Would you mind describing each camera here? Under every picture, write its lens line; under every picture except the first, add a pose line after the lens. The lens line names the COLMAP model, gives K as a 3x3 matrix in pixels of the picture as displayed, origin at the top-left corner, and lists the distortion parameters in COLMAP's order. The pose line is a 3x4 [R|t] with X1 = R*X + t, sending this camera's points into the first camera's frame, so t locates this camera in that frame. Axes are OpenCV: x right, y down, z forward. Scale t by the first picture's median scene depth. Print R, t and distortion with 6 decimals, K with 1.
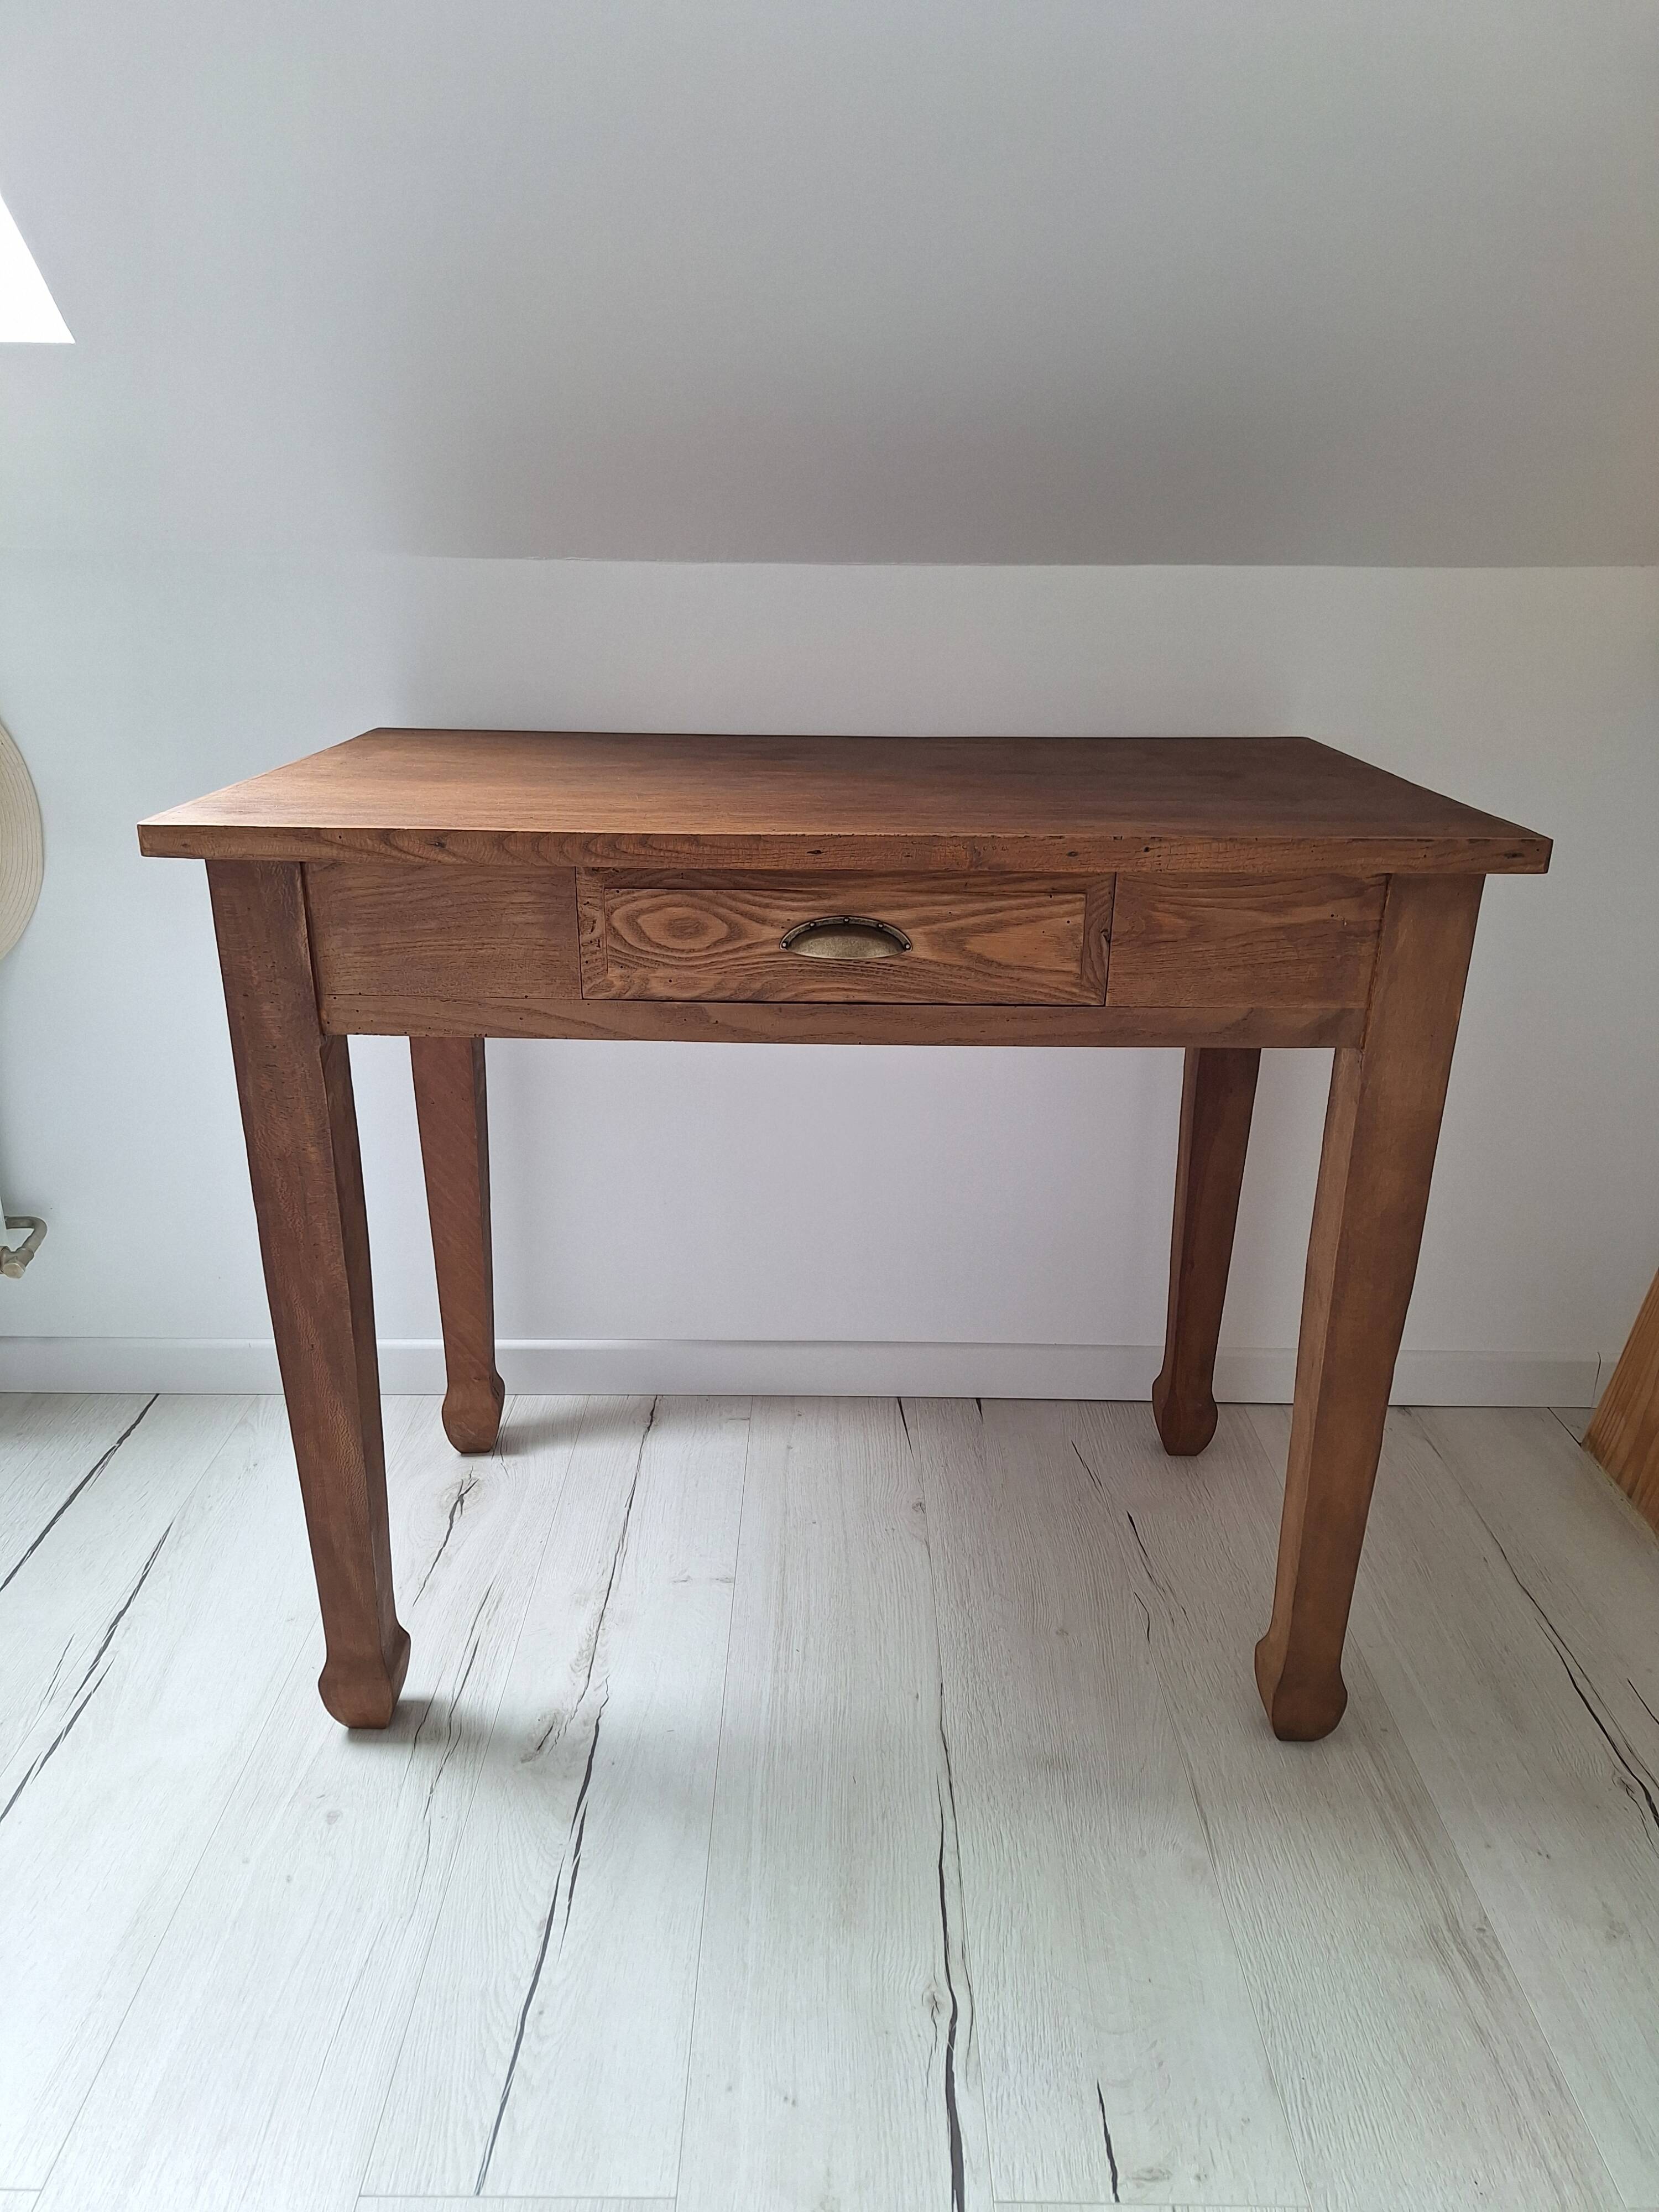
lens RADIAL K [[1533.0, 0, 830.9], [0, 1533.0, 1121.4], [0, 0, 1]] dist [0.113758, -0.132904]
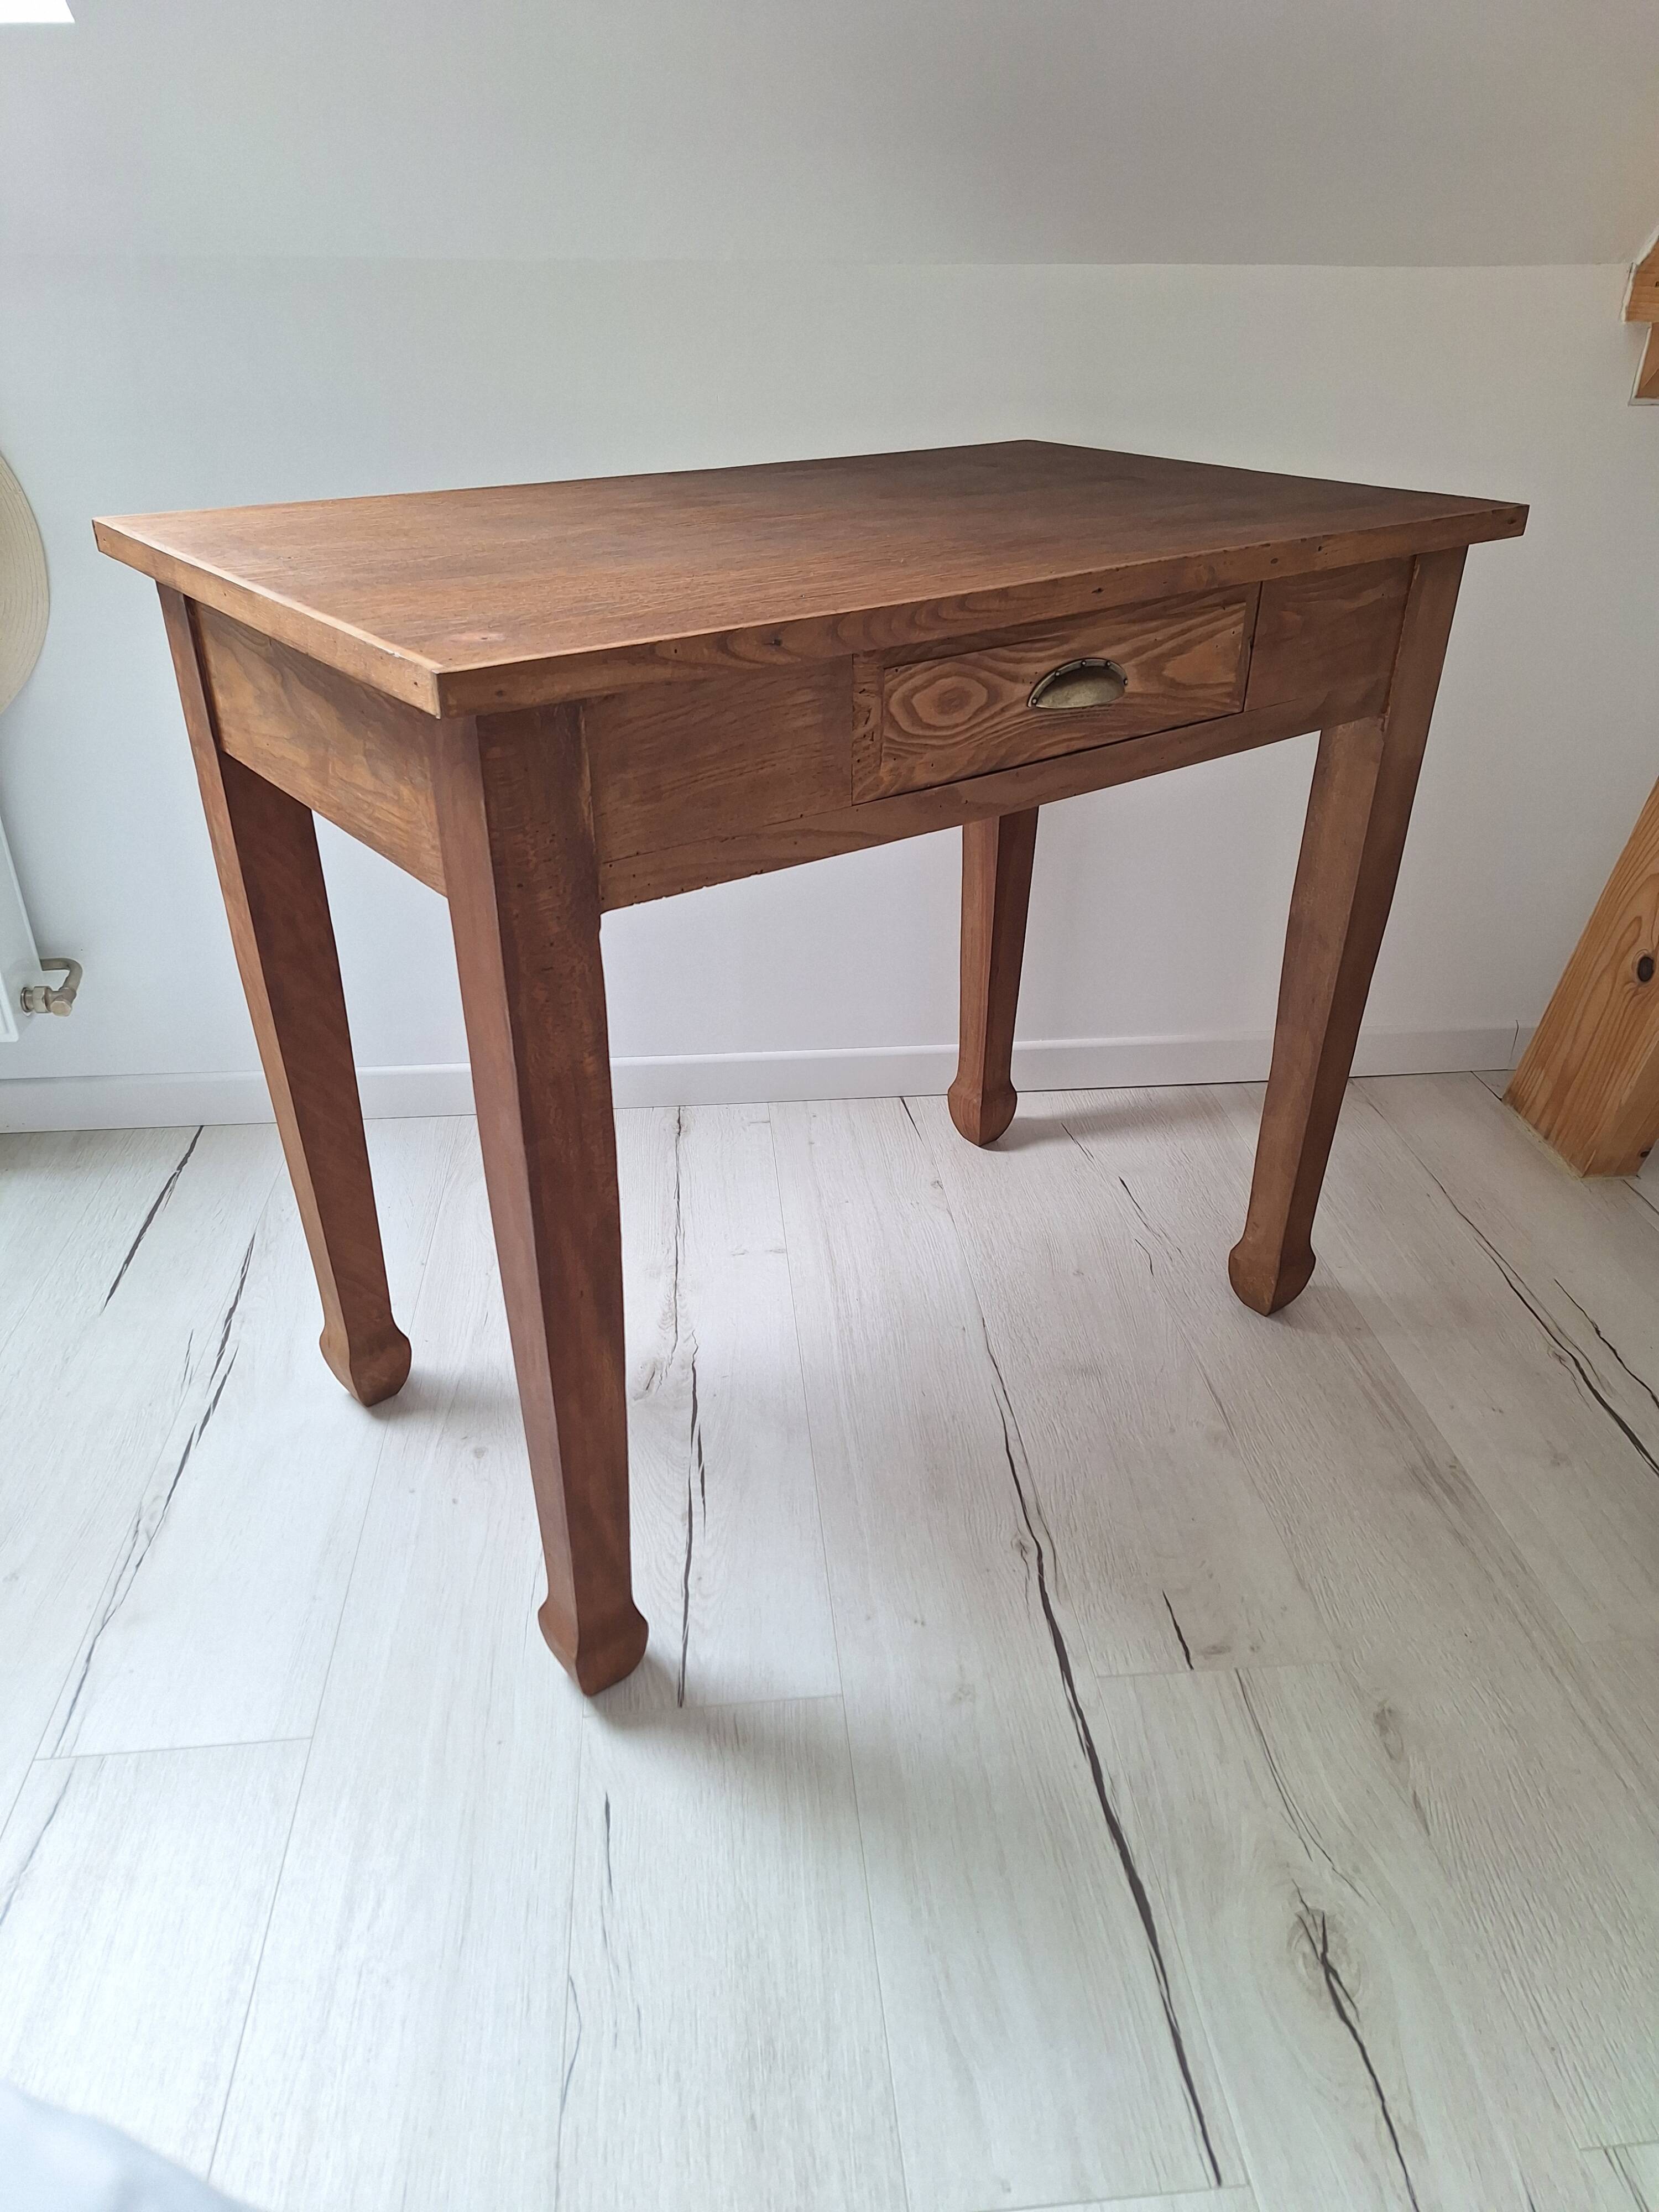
lens RADIAL K [[1517.7, 0, 836.5], [0, 1517.7, 1133.8], [0, 0, 1]] dist [0.105271, -0.127503]
pose [[0.793352, -0.310095, 0.523864, -0.690332], [0.218319, 0.948225, 0.230663, -0.105515], [-0.568268, -0.068627, 0.819977, 0.280335]]
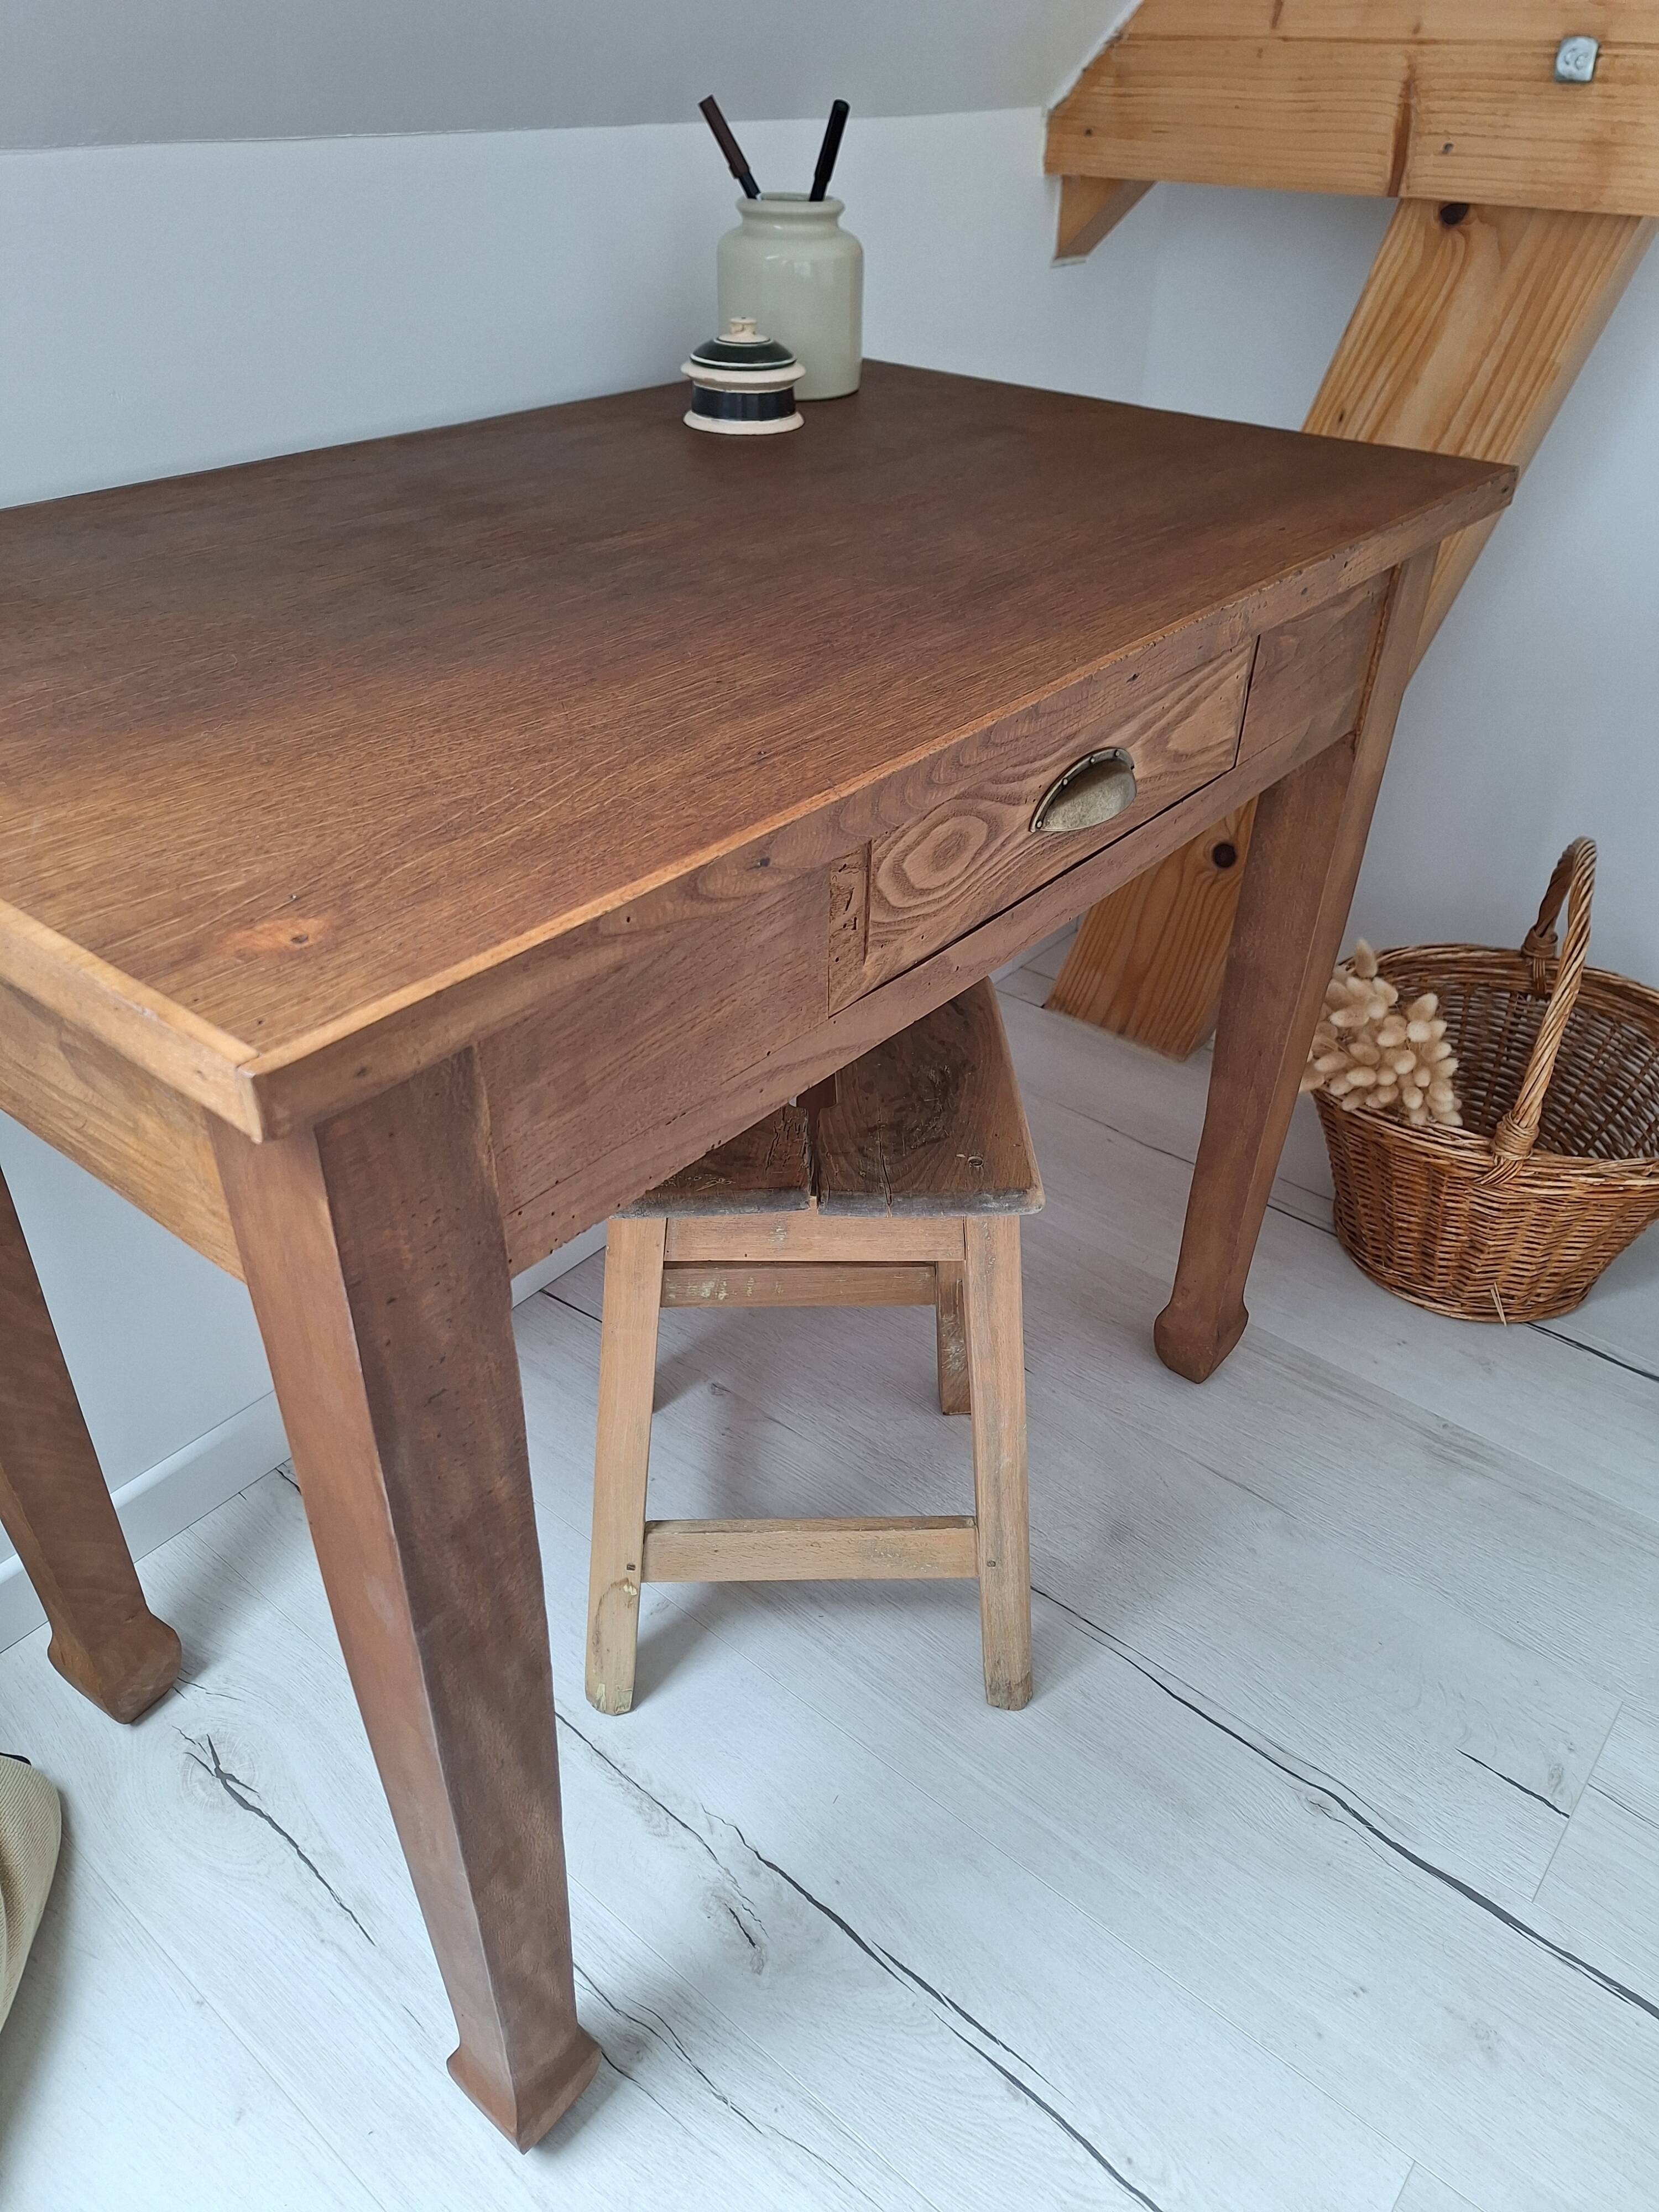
lens RADIAL K [[1530.9, 0, 840.3], [0, 1530.9, 1113.6], [0, 0, 1]] dist [0.108390, -0.124153]
pose [[0.632537, -0.443348, 0.635090, -0.564451], [0.261518, 0.894066, 0.363669, -0.266988], [-0.729044, -0.063947, 0.681473, 0.588554]]
